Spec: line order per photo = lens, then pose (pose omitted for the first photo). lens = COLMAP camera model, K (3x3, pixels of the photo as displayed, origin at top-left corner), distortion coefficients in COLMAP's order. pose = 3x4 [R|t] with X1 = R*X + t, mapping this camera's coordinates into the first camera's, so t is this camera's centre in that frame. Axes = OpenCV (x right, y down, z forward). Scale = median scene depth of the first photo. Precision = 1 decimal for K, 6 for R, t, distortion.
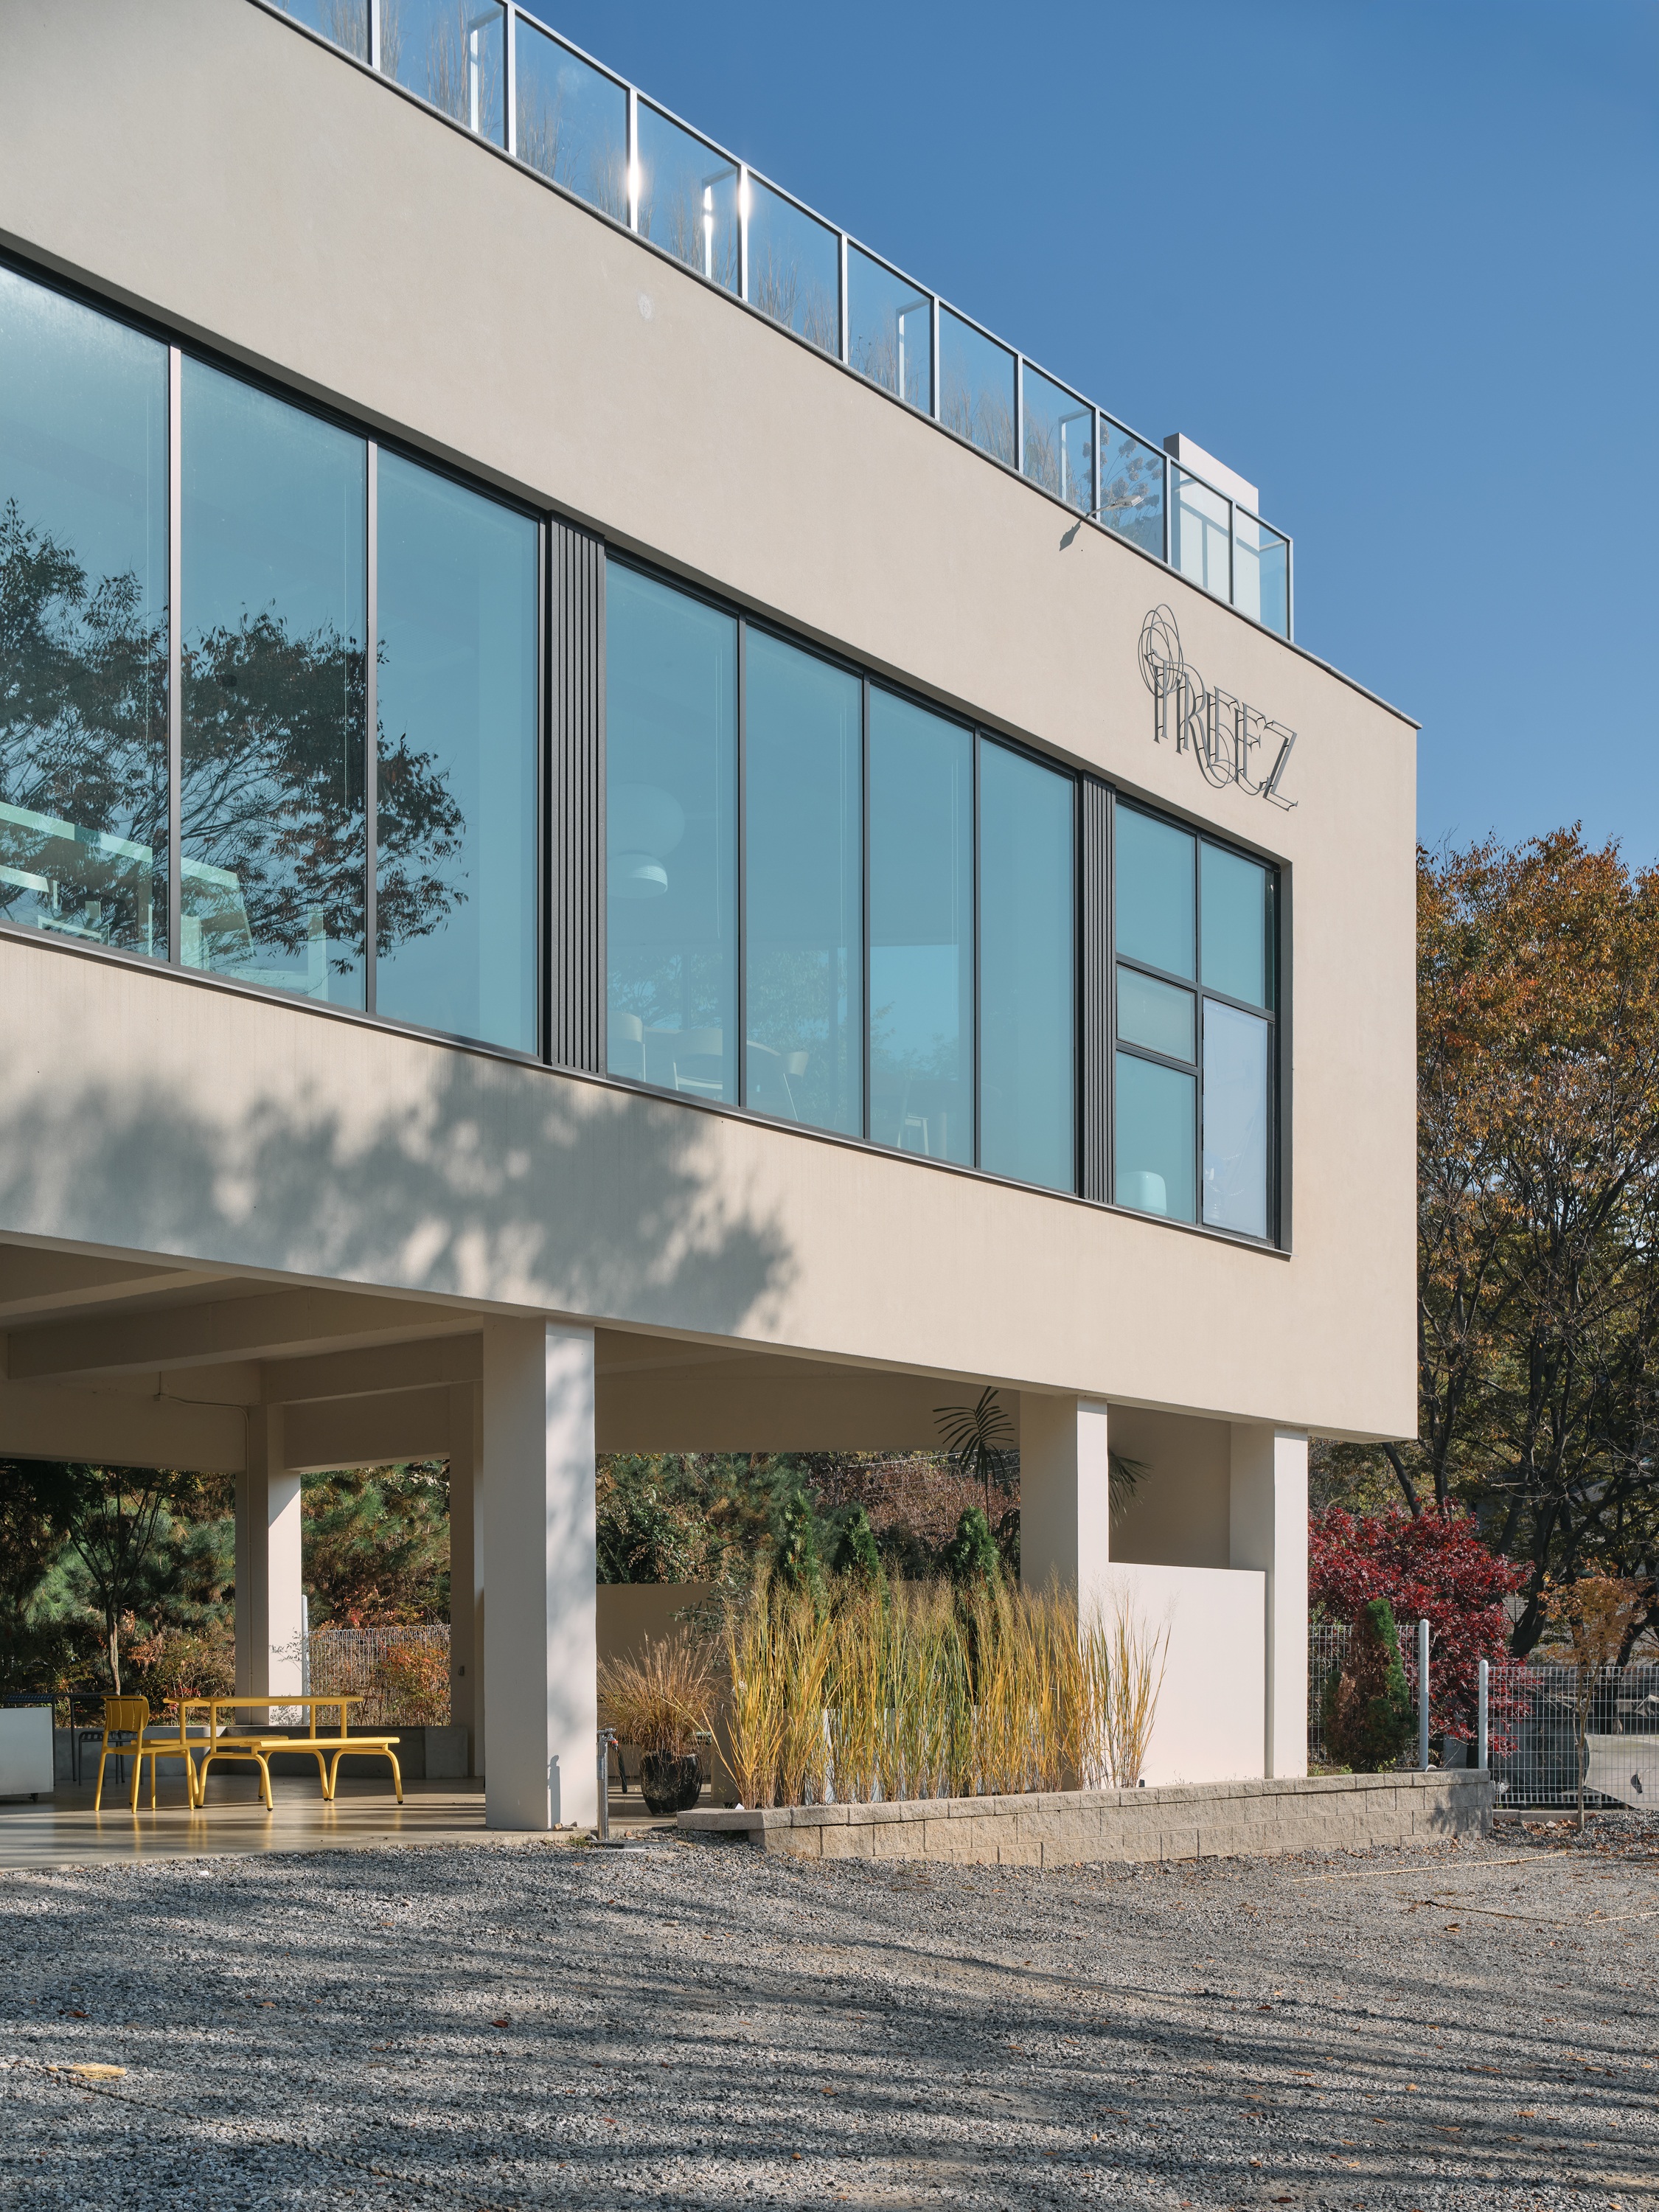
lens RADIAL K [[2628.0, 0, 829.5], [0, 2628.0, 1106.0], [0, 0, 1]] dist [-0.032244, -0.027644]
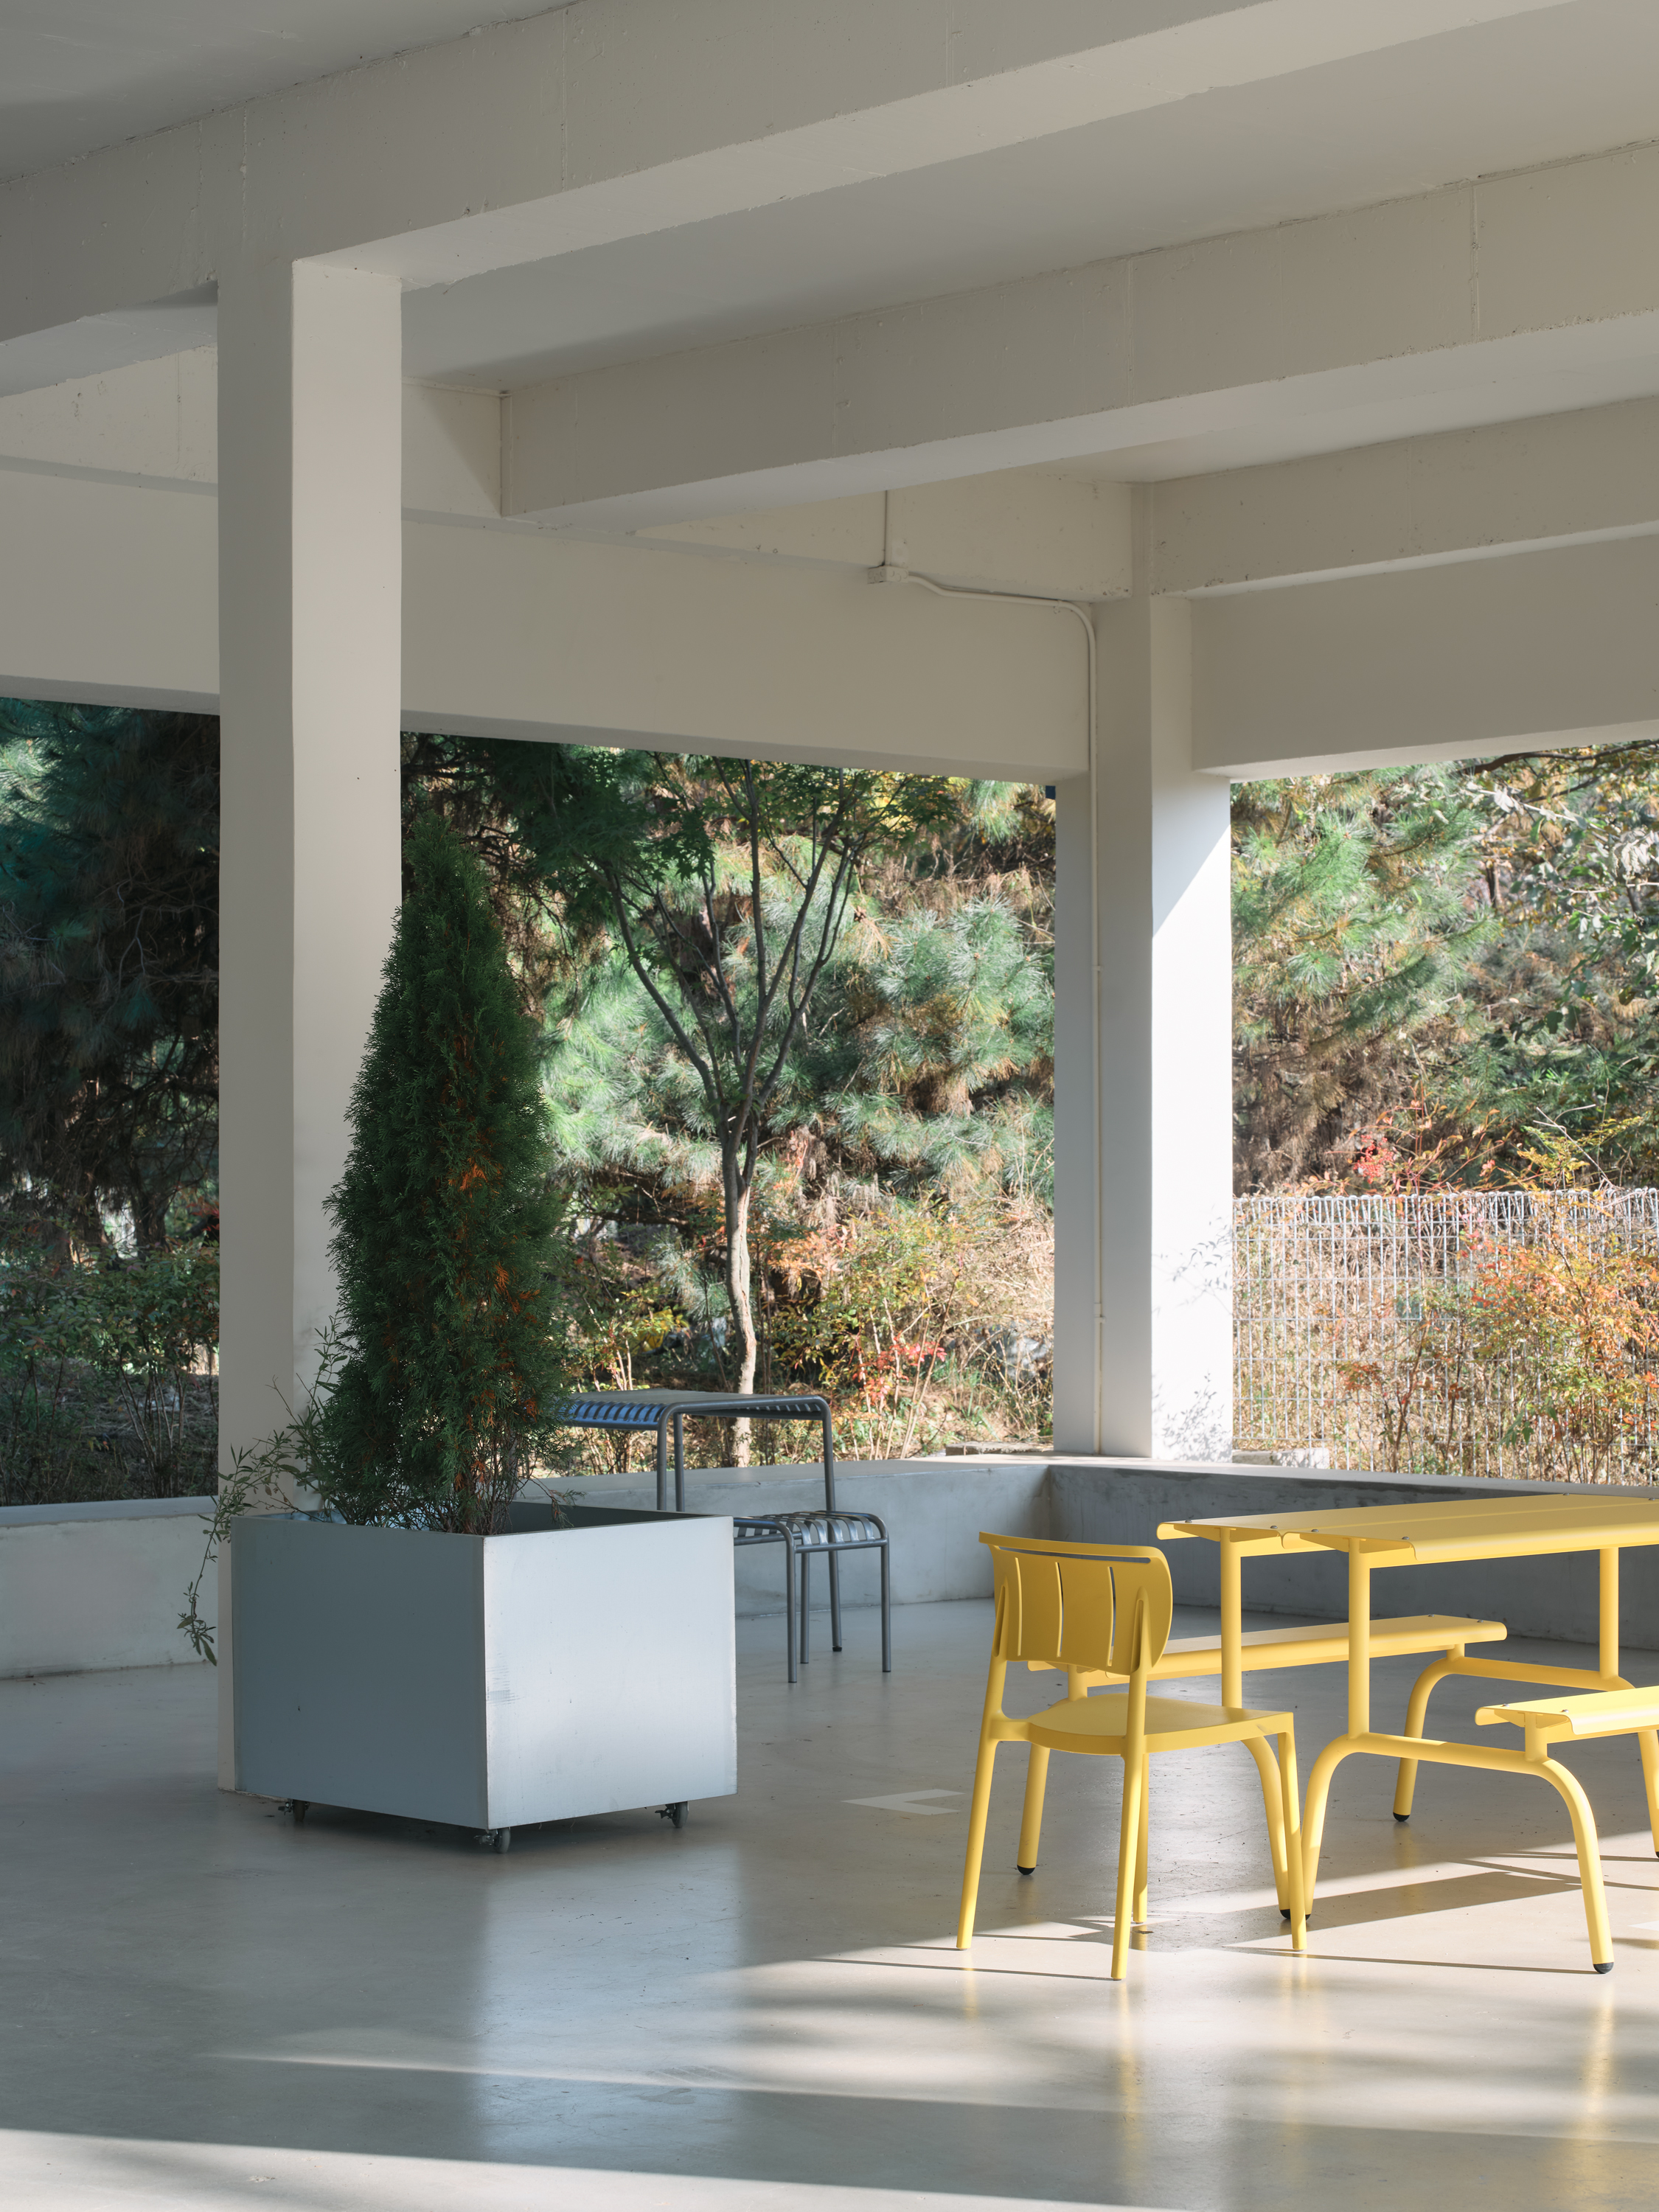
lens RADIAL K [[4570.6, 0, 829.5], [0, 4570.6, 1106.0], [0, 0, 1]] dist [-0.034519, -0.030971]
pose [[0.984913, 0.019641, -0.171931, -0.144579], [0.016155, 0.978764, 0.204354, 0.052147], [0.172294, -0.204048, 0.963680, 0.363882]]
